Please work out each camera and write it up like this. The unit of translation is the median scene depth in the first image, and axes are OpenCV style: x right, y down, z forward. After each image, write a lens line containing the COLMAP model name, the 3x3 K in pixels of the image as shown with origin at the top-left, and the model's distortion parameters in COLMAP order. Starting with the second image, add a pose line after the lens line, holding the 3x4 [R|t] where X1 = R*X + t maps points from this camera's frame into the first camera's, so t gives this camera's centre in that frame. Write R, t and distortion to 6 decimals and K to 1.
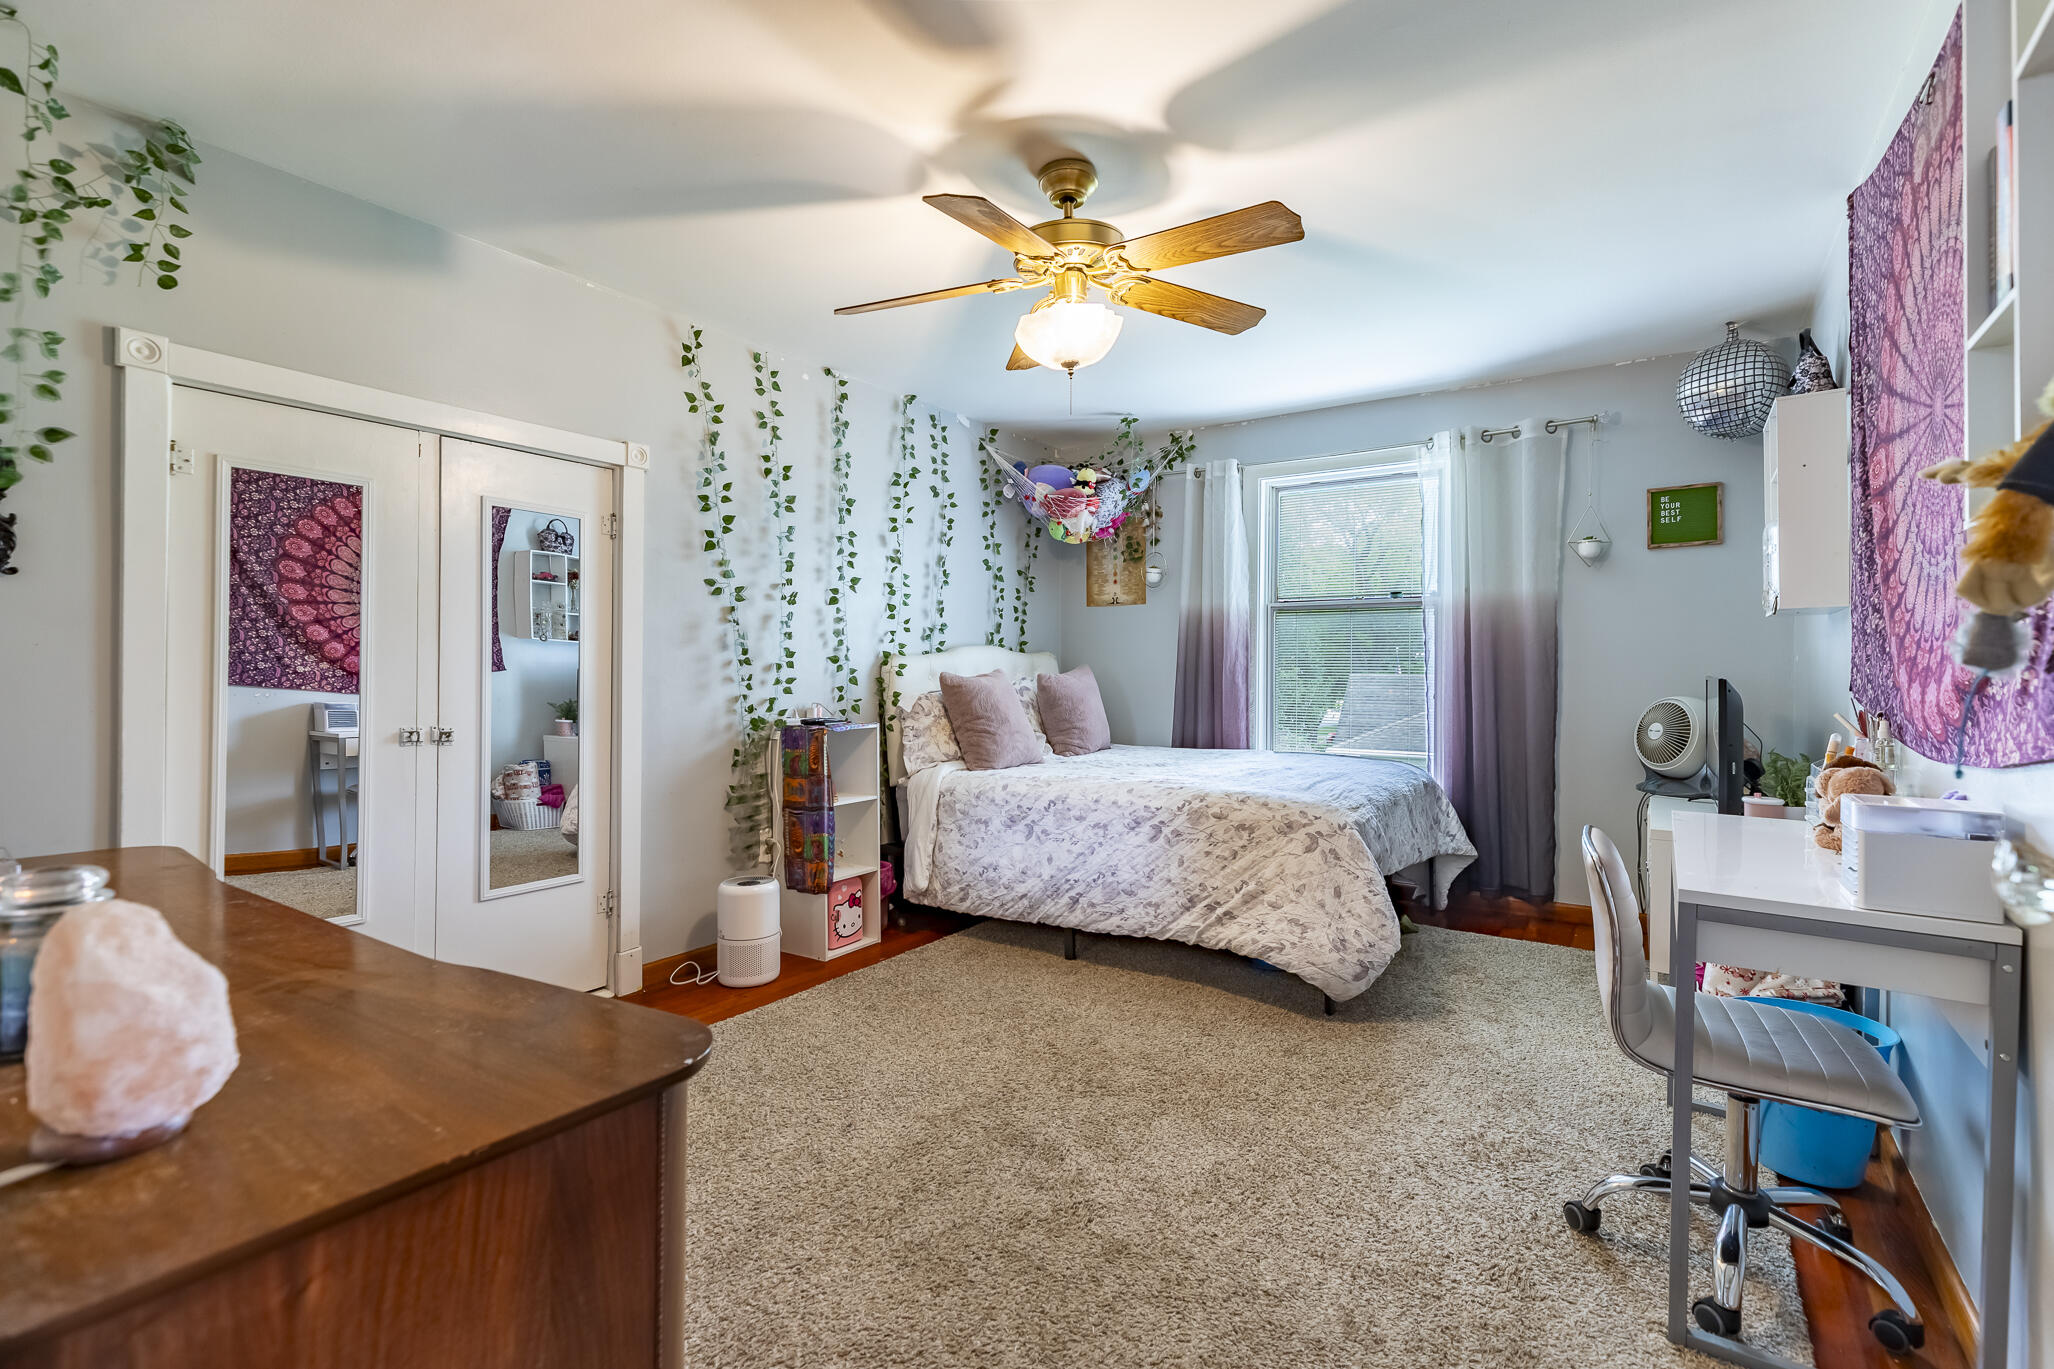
lens RADIAL K [[918.8, 0, 1024.9], [0, 918.8, 678.4], [0, 0, 1]] dist [0.006613, -0.000664]
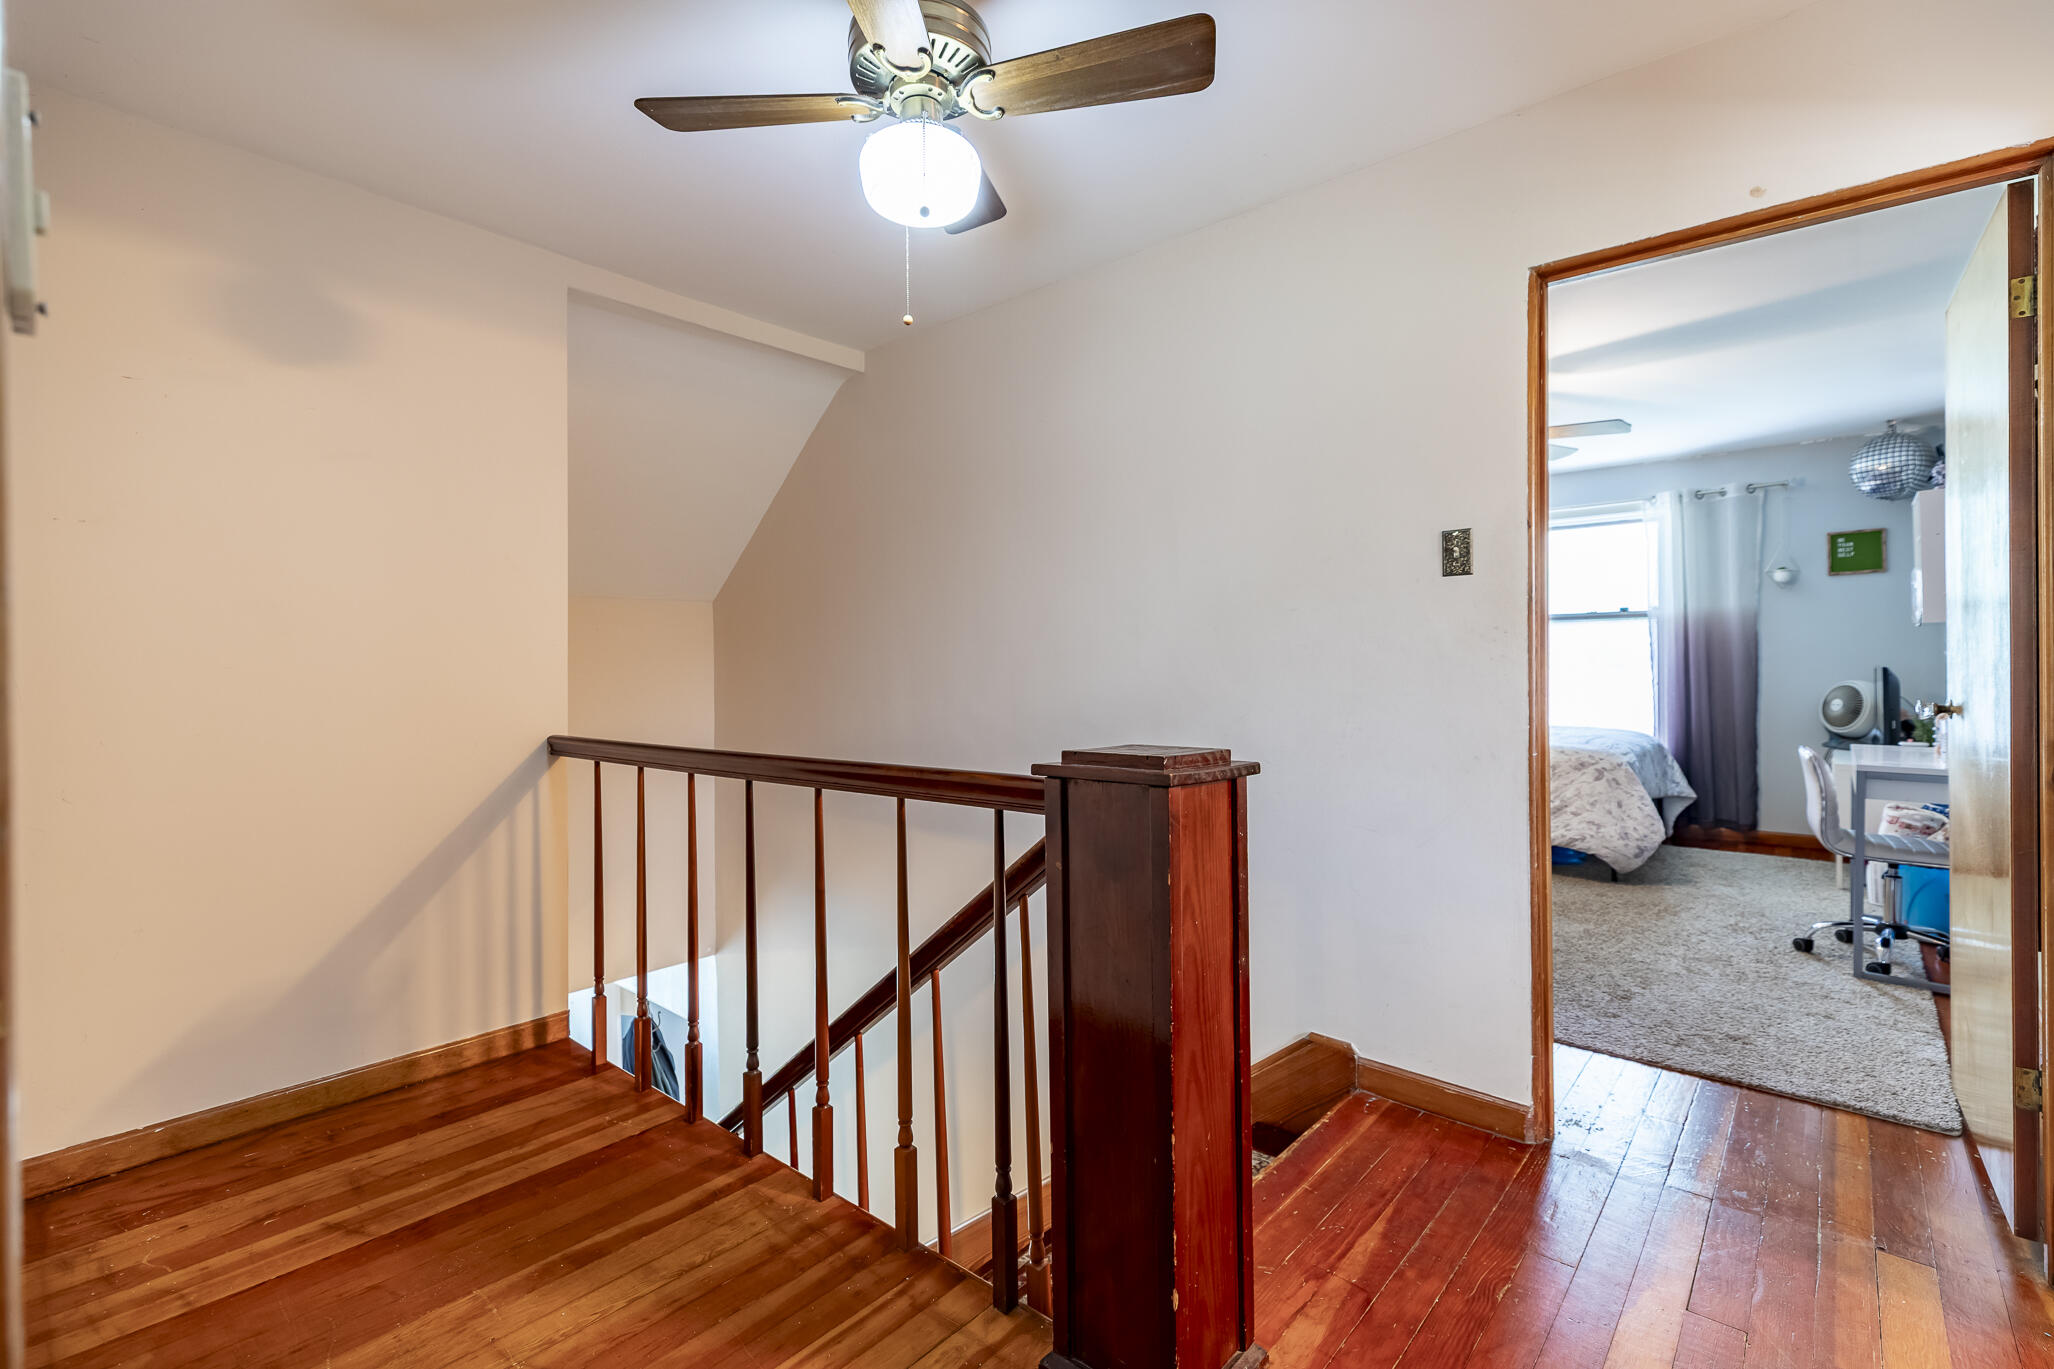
lens RADIAL K [[918.8, 0, 1030.7], [0, 918.8, 675.6], [0, 0, 1]] dist [0.006613, -0.000664]
pose [[0.993971, -0.008362, -0.109325, -0.411531], [0.007933, 0.999959, -0.004366, 0.007662], [0.109357, 0.003472, 0.993997, -0.574832]]
